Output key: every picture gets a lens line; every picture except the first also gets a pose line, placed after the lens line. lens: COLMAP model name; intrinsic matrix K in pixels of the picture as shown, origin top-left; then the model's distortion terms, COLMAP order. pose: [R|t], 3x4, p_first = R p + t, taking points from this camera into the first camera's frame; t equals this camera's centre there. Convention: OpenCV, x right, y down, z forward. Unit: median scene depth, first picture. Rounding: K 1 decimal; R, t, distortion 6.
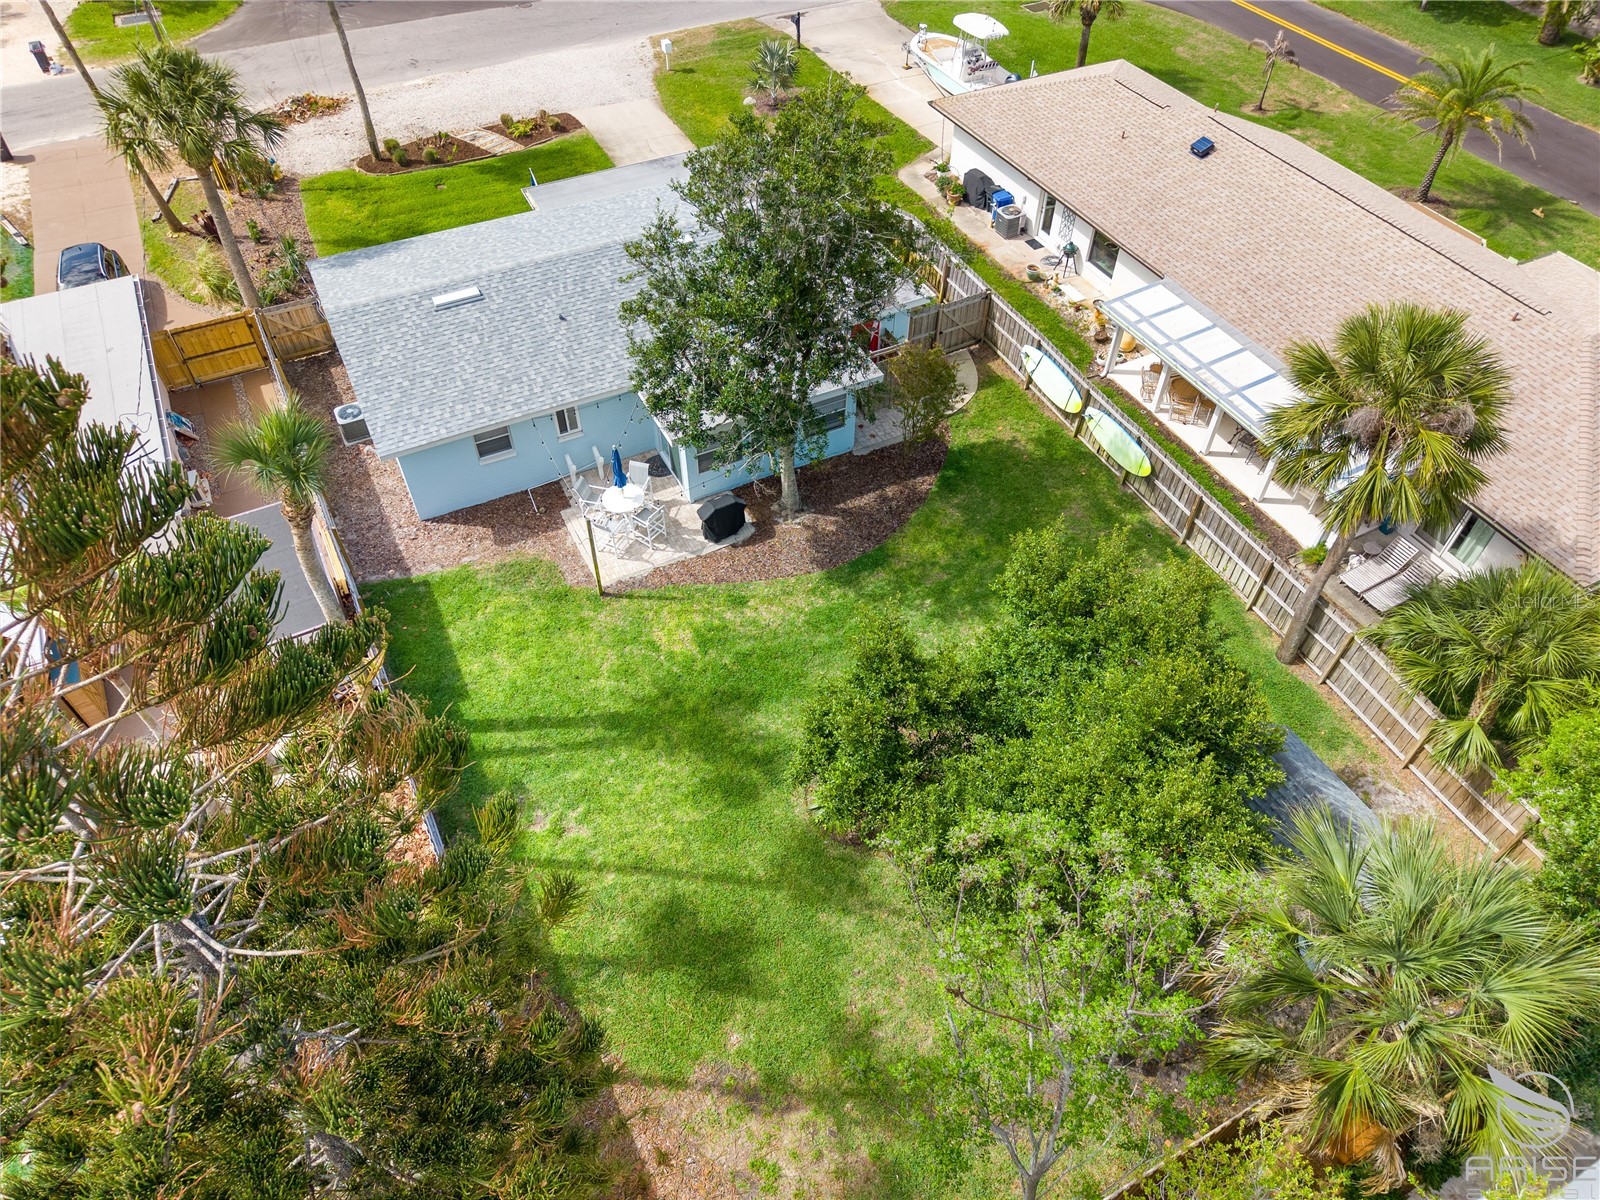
lens RADIAL K [[1072.1, 0, 791.3], [0, 1072.1, 589.6], [0, 0, 1]] dist [0.023689, -0.021732]
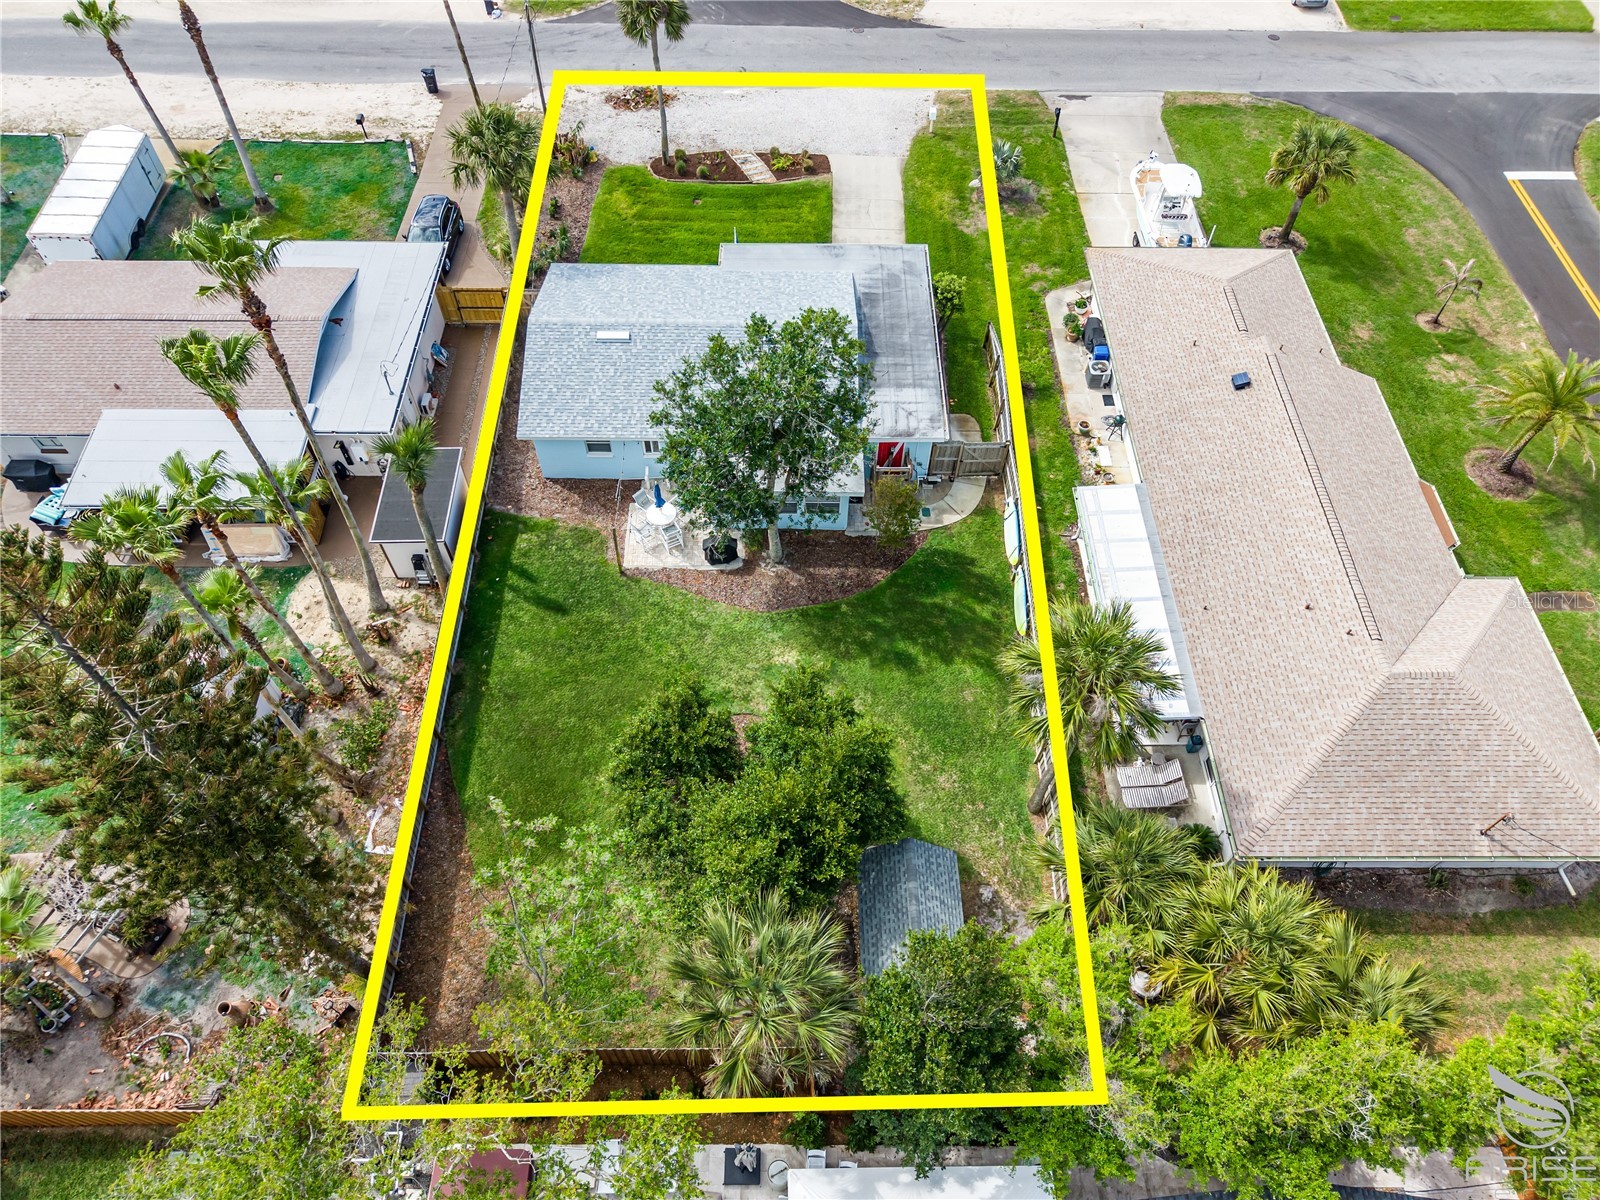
lens RADIAL K [[1072.1, 0, 796.3], [0, 1072.1, 595.1], [0, 0, 1]] dist [0.023689, -0.021732]
pose [[0.894238, 0.367560, -0.255418, 0.318666], [-0.333512, 0.927757, 0.167442, -0.220900], [0.298511, -0.064548, 0.952221, -0.244770]]
